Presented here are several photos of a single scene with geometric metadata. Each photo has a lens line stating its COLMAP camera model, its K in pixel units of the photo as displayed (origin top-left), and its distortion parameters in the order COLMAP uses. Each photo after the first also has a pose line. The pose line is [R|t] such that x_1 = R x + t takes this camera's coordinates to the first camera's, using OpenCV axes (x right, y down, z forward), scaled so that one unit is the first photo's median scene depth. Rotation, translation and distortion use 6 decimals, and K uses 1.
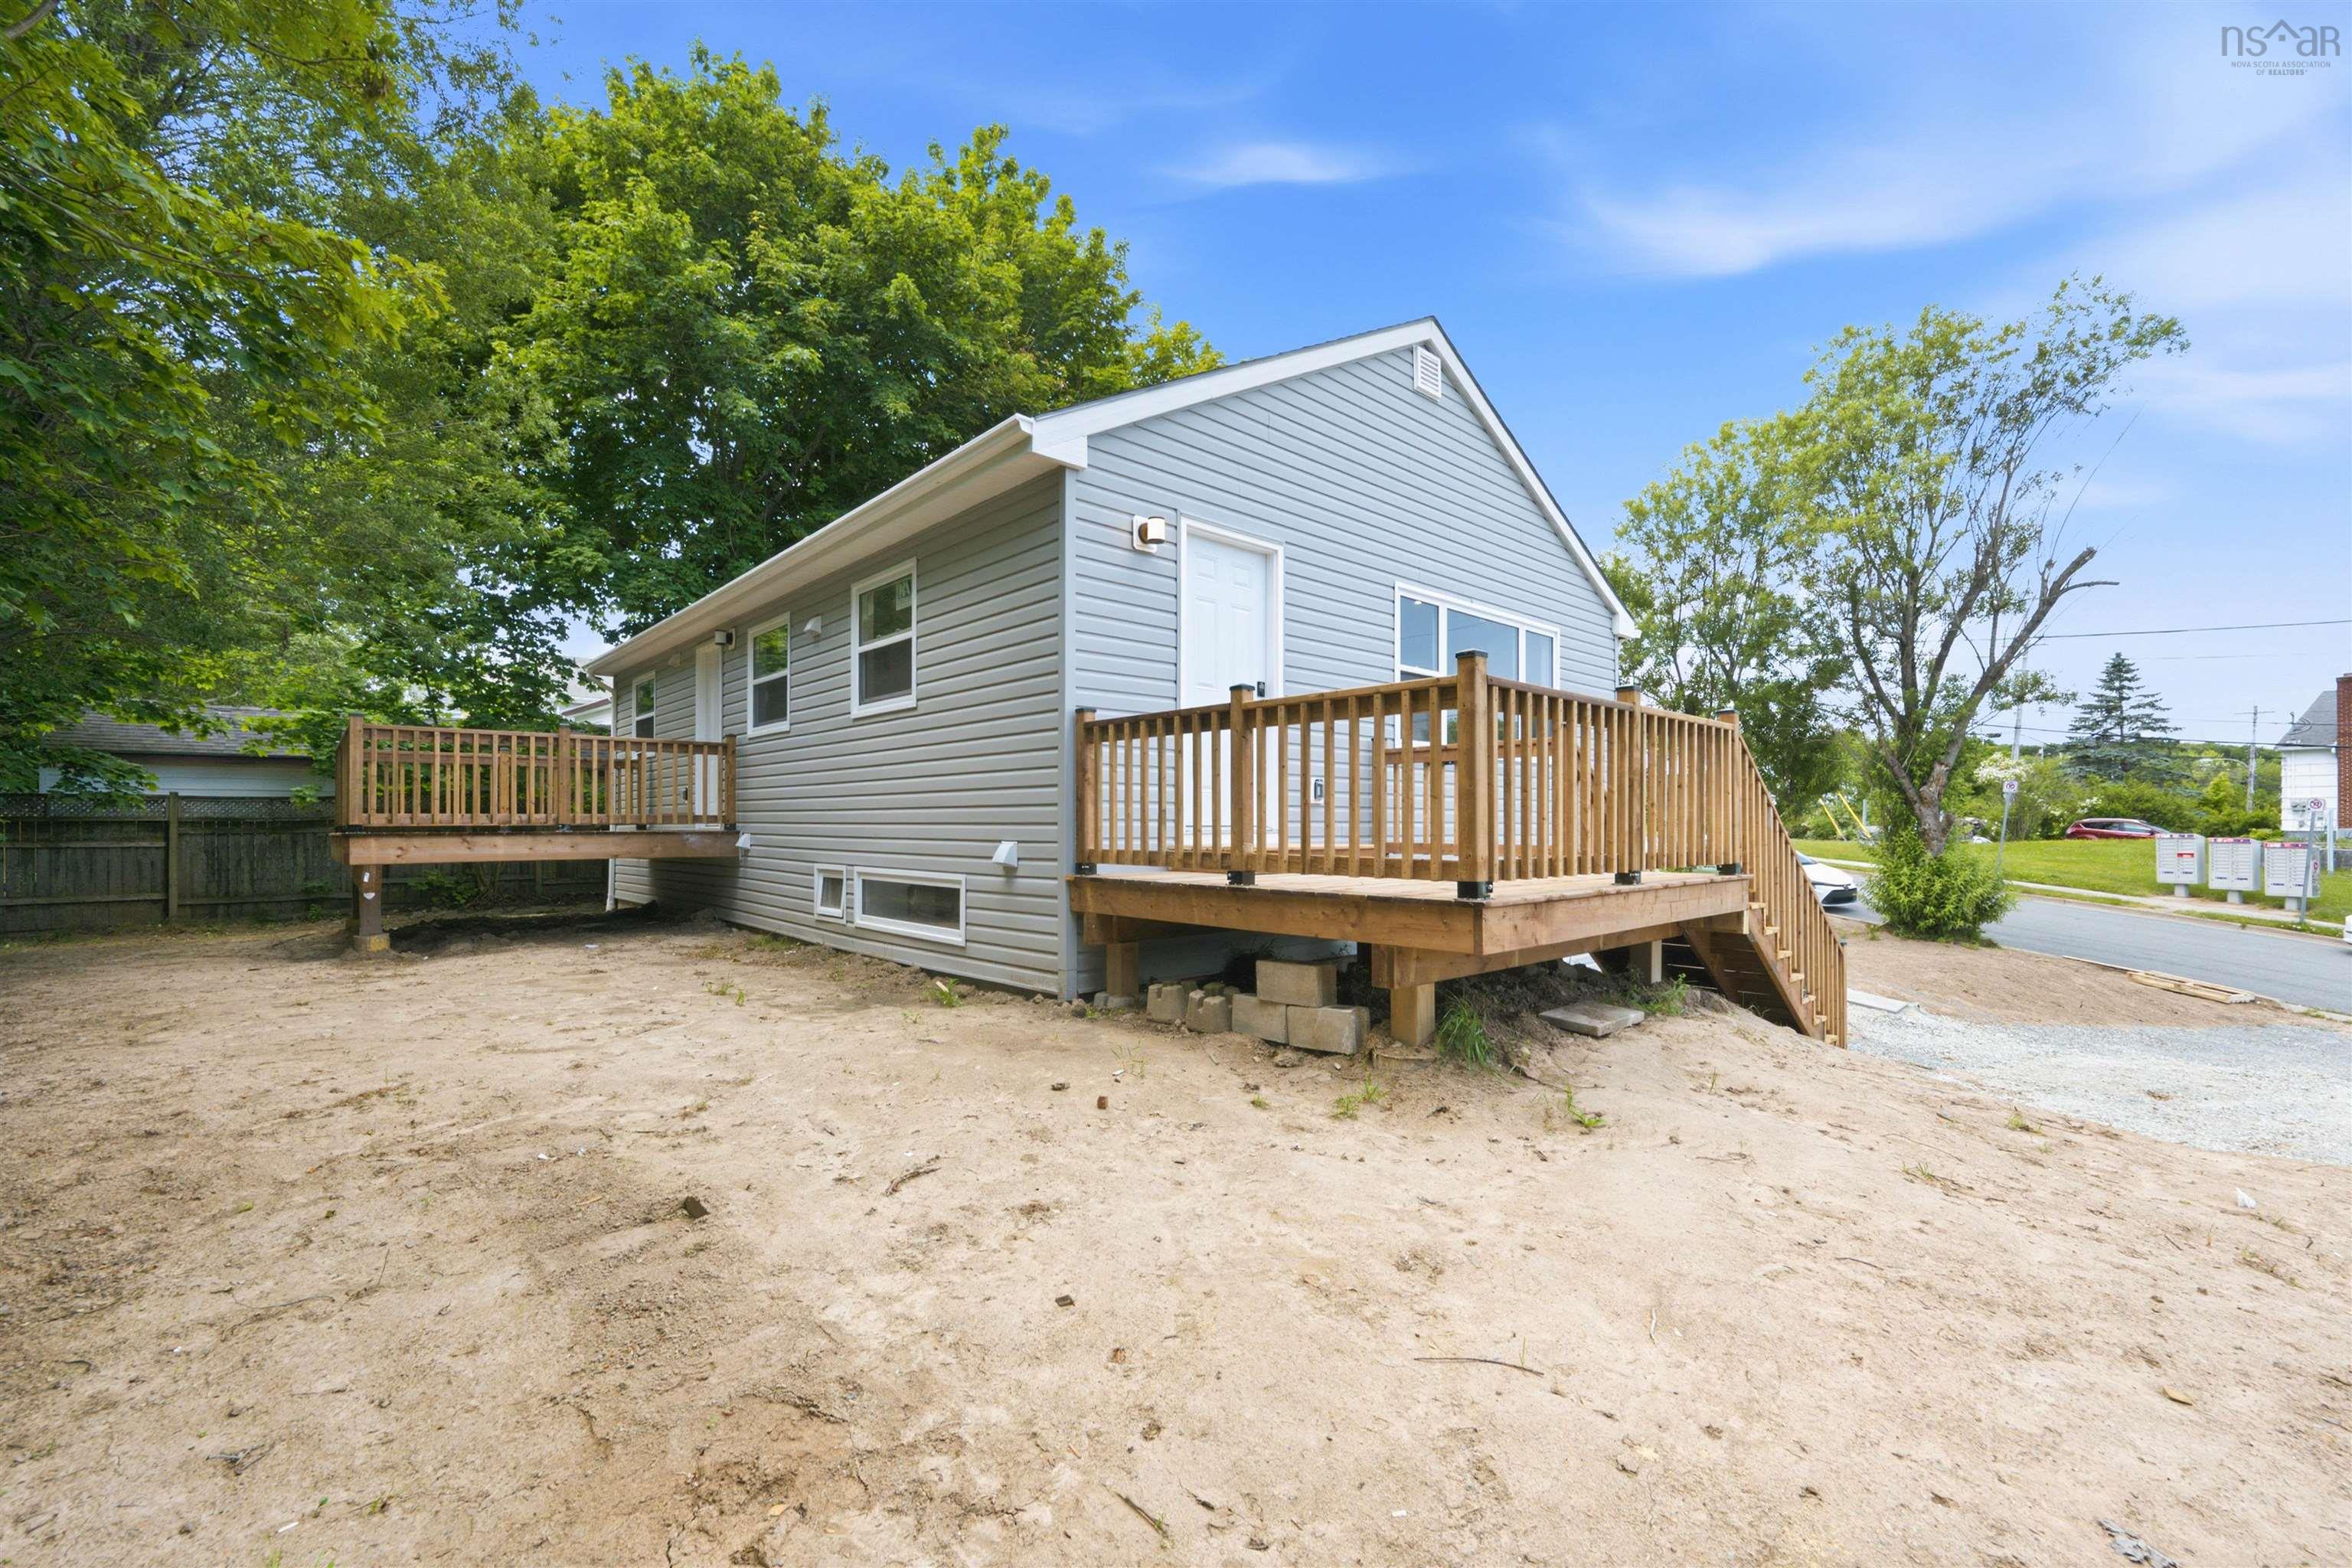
lens RADIAL K [[977.4, 0, 1175.3], [0, 977.4, 811.8], [0, 0, 1]] dist [-0.001377, 0.000331]
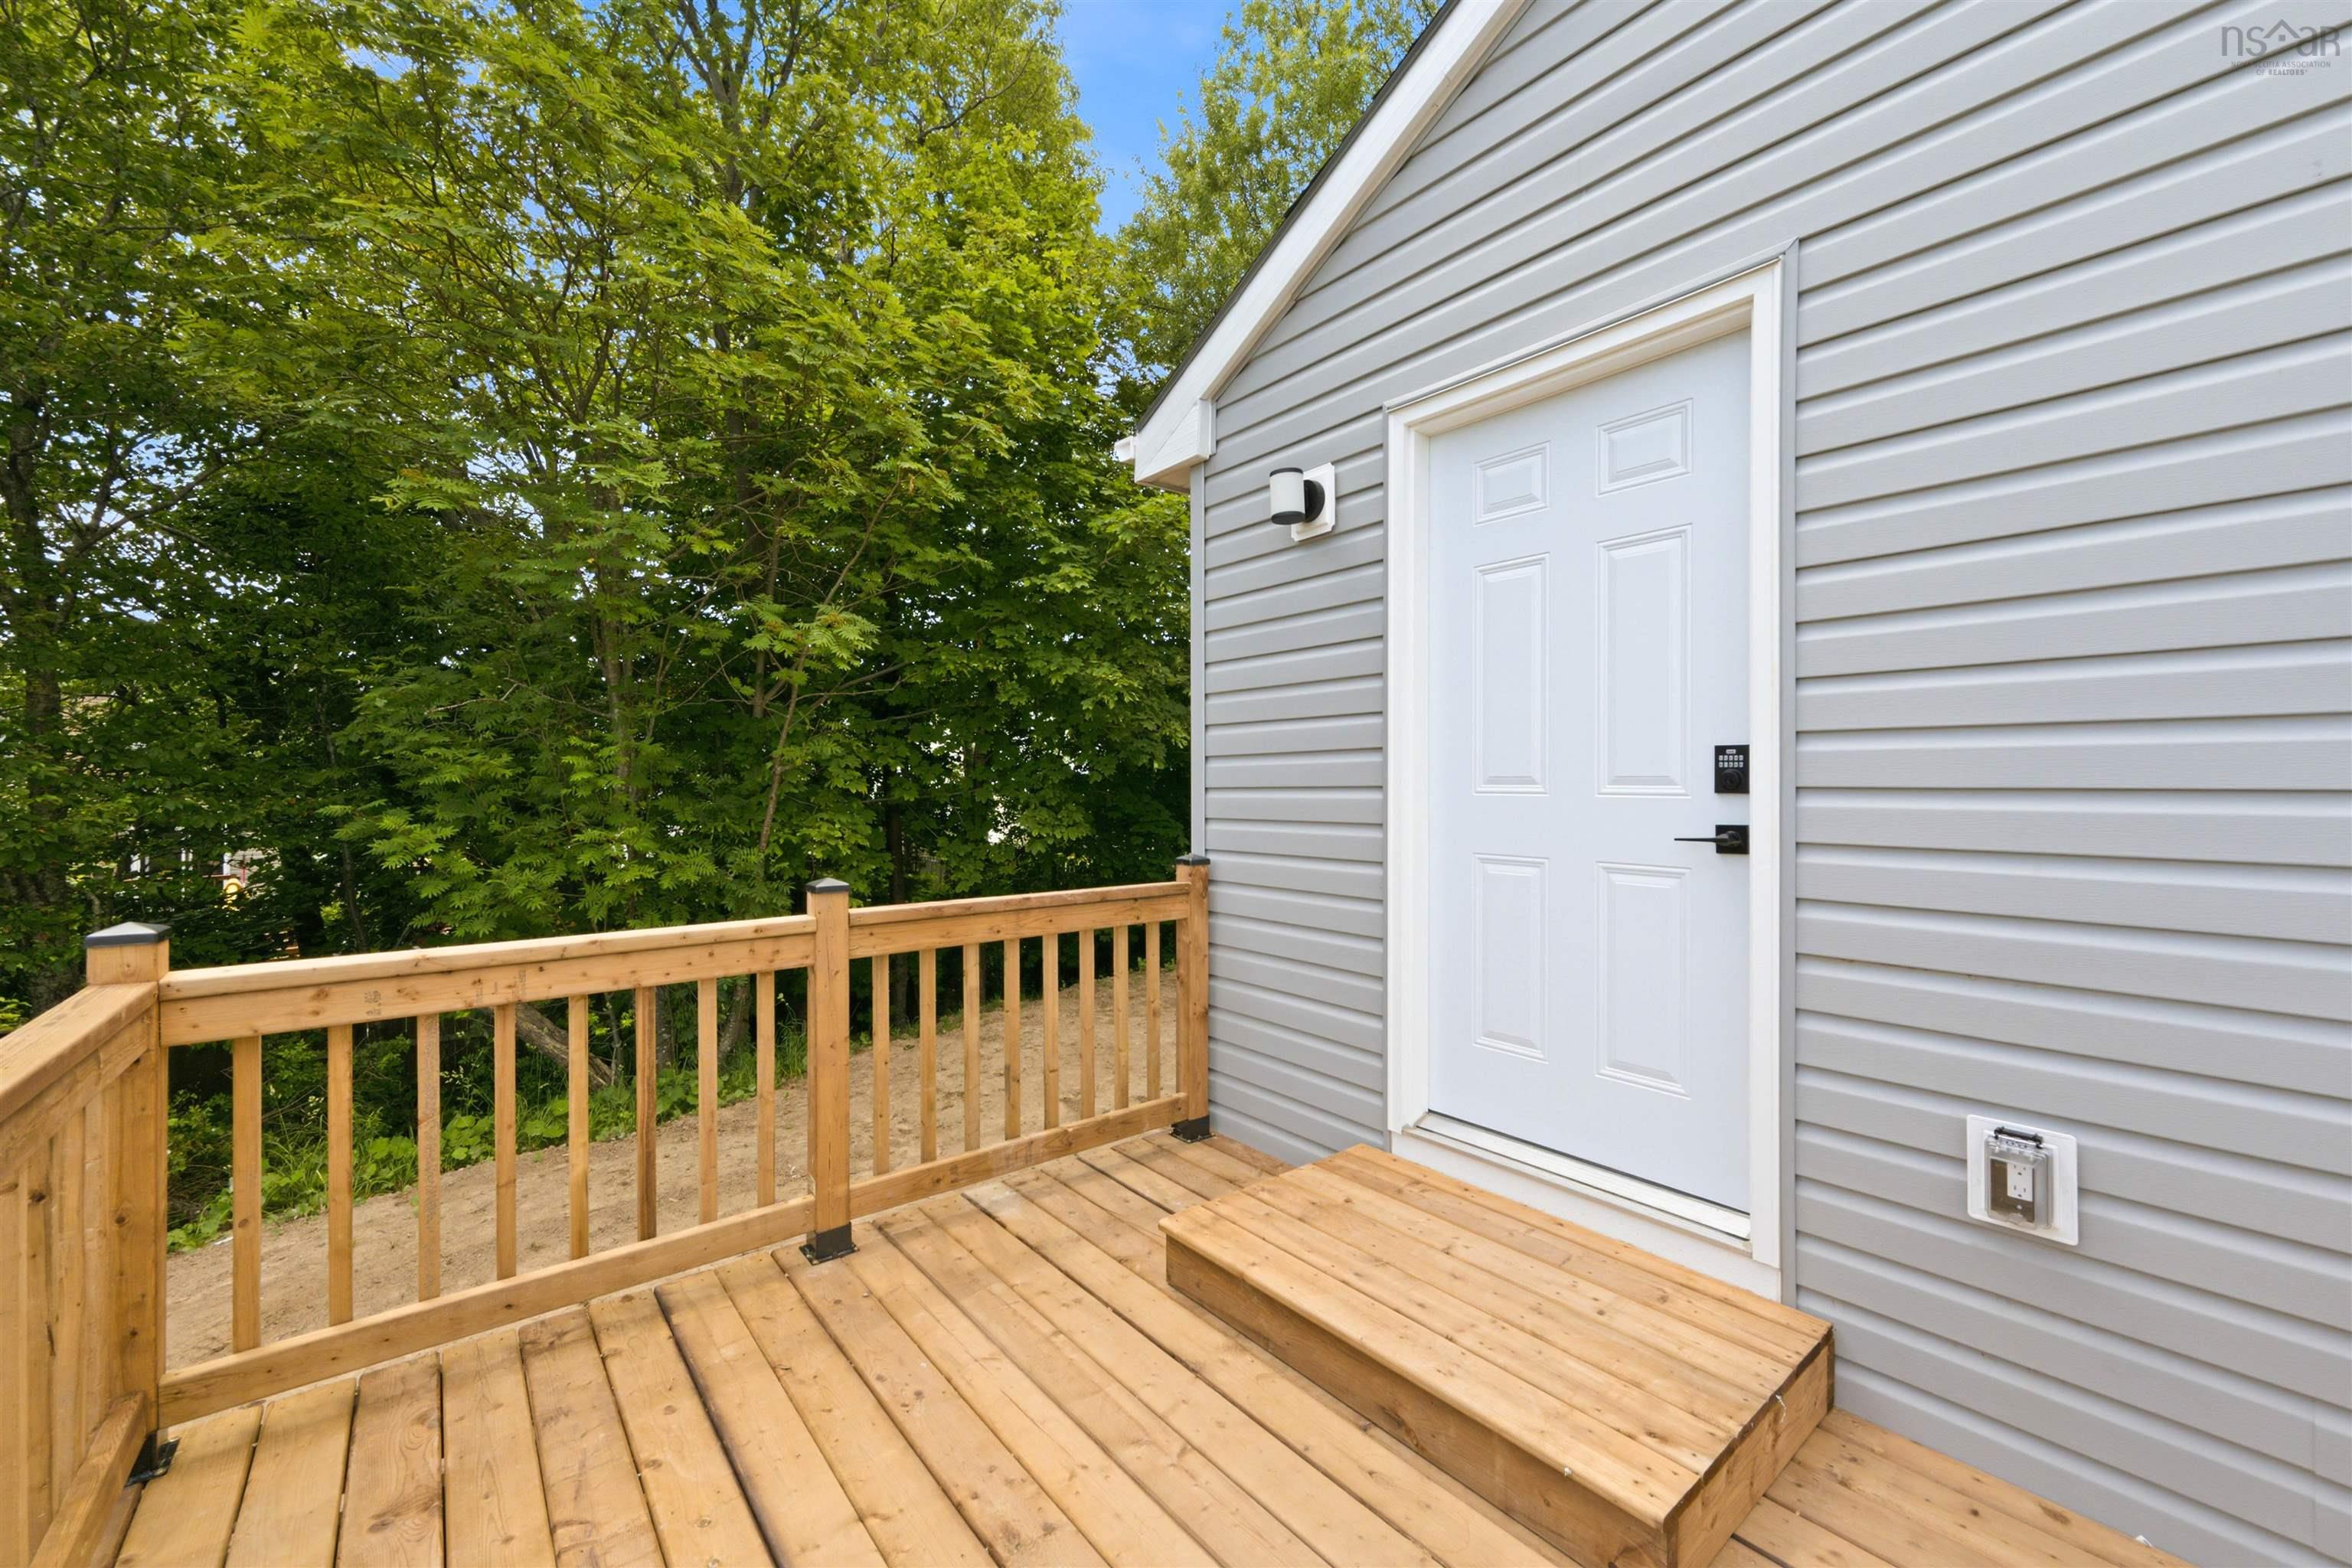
lens RADIAL K [[919.3, 0, 1184.0], [0, 919.3, 782.8], [0, 0, 1]] dist [-0.000111, -0.000056]
pose [[-0.052666, -0.003841, -0.998605, 0.249803], [0.008557, 0.999954, -0.004297, -0.077659], [0.998576, -0.008772, -0.052631, 0.539665]]
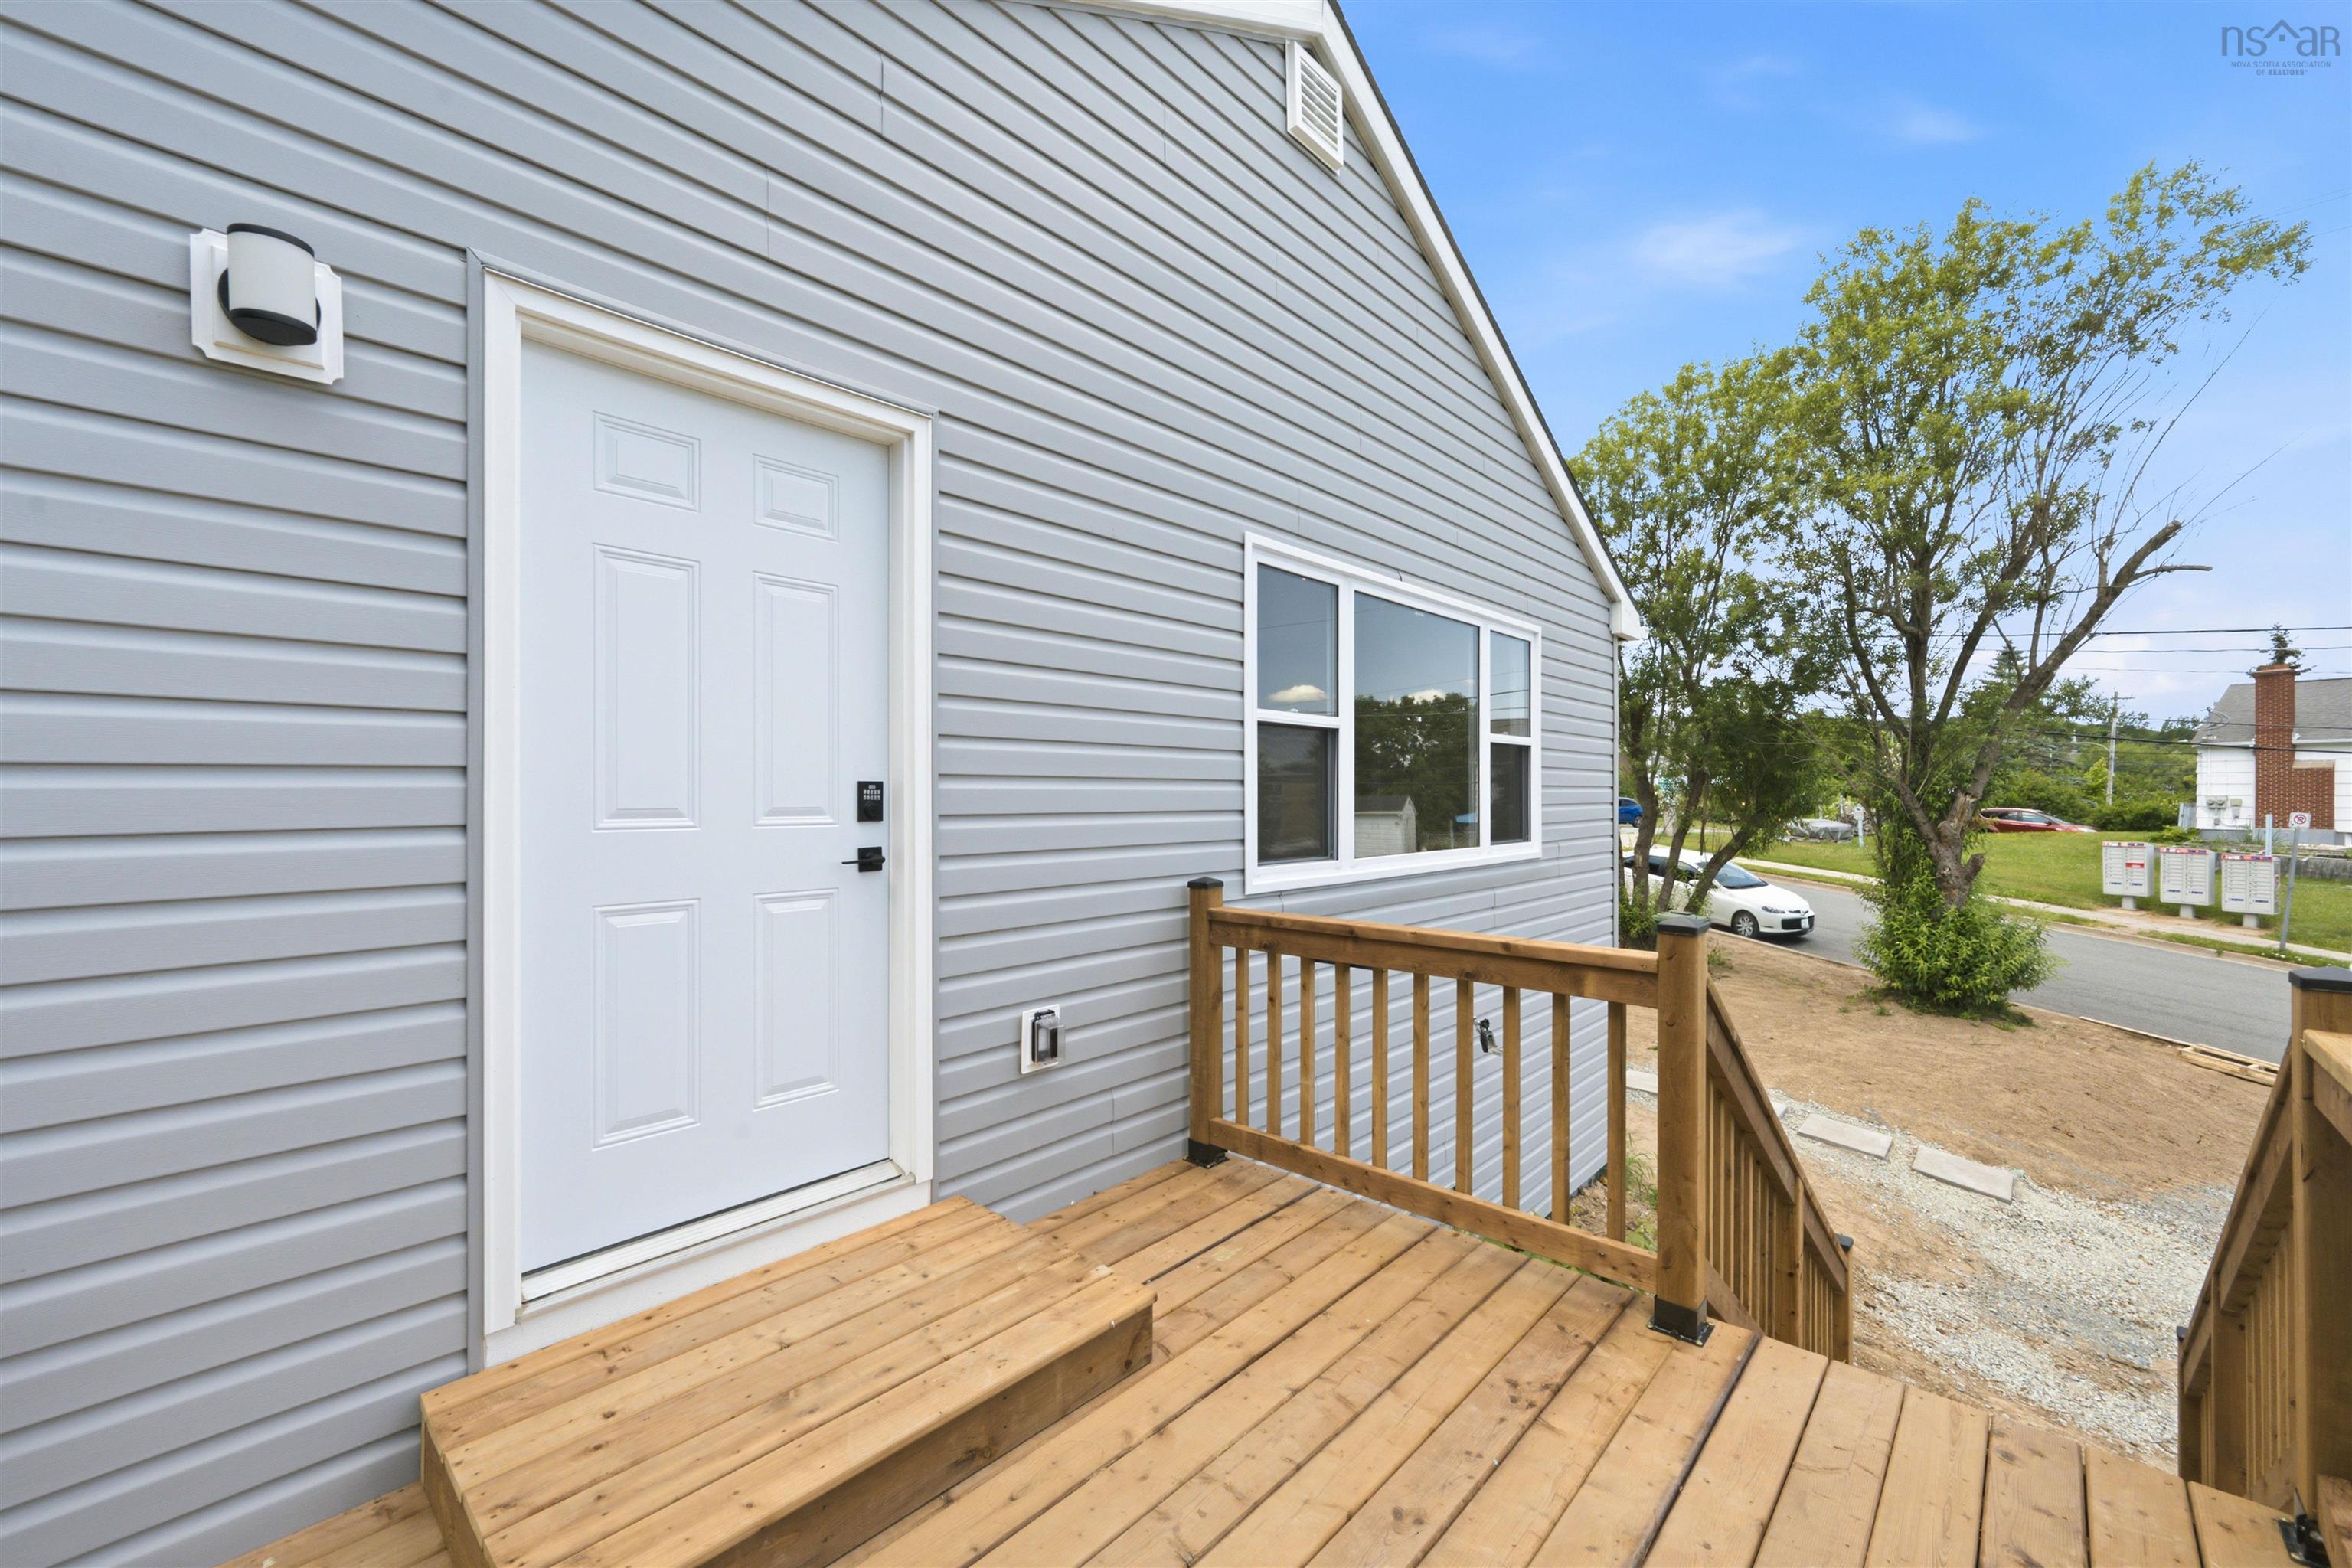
lens RADIAL K [[945.7, 0, 1176.0], [0, 945.7, 784.0], [0, 0, 1]] dist [0.000811, 0.000107]
pose [[0.996485, -0.000457, 0.083765, 0.112566], [-0.000050, 0.999982, 0.006050, -0.085942], [-0.083766, -0.006033, 0.996467, 0.402453]]
